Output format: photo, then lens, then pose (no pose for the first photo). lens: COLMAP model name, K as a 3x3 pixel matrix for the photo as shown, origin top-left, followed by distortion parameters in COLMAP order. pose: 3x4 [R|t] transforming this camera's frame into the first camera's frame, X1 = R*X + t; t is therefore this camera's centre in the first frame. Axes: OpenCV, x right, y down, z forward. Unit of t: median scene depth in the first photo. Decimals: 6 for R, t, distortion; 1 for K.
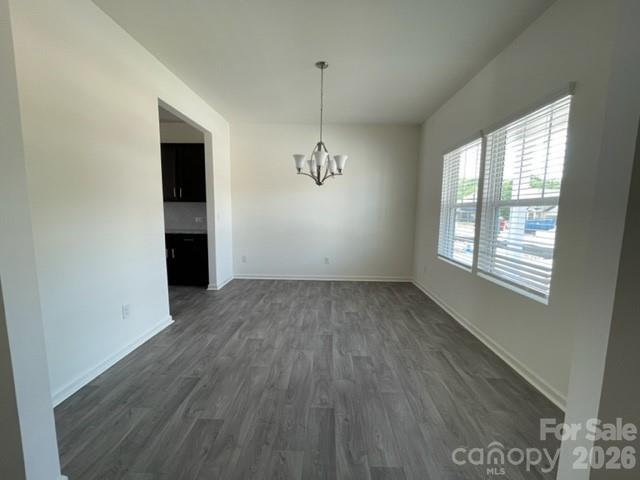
lens RADIAL K [[265.6, 0, 320.0], [0, 265.6, 240.0], [0, 0, 1]] dist [0.000268, -0.000154]
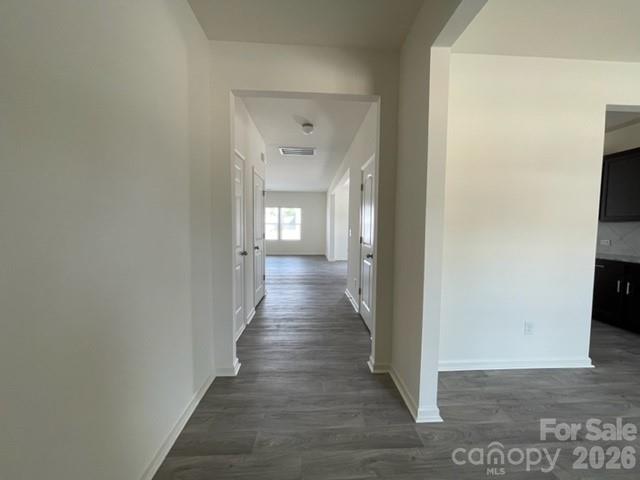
lens RADIAL K [[265.6, 0, 320.0], [0, 265.6, 240.0], [0, 0, 1]] dist [0.000268, -0.000154]
pose [[0.038662, 0.033183, -0.998701, 0.247772], [-0.118573, 0.992539, 0.028388, -0.007781], [0.992192, 0.117321, 0.042309, 0.087340]]
